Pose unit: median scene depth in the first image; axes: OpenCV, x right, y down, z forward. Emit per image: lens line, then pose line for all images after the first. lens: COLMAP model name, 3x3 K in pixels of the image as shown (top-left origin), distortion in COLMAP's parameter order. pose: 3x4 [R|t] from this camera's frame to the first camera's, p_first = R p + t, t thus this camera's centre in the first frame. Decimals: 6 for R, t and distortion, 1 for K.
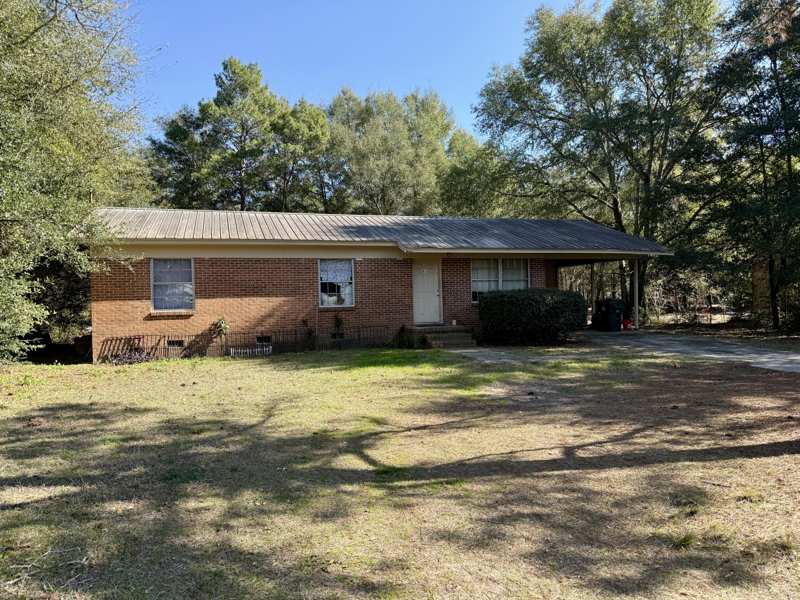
lens RADIAL K [[565.3, 0, 399.8], [0, 565.3, 297.9], [0, 0, 1]] dist [-0.006447, -0.007394]
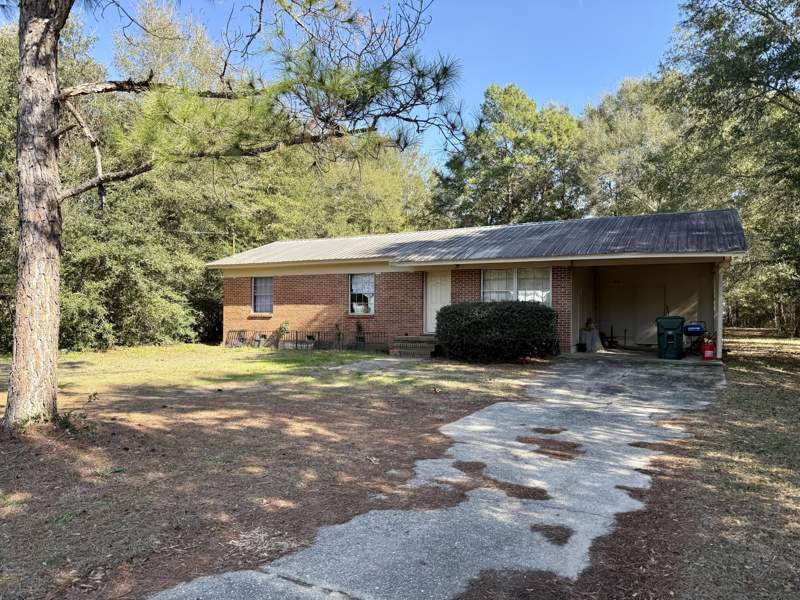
lens RADIAL K [[565.3, 0, 399.8], [0, 565.3, 300.2], [0, 0, 1]] dist [-0.006447, -0.007394]
pose [[0.679530, 0.013955, -0.733515, 0.802886], [-0.014806, 0.999876, 0.005307, -0.021528], [0.733498, 0.007254, 0.679653, 0.264392]]
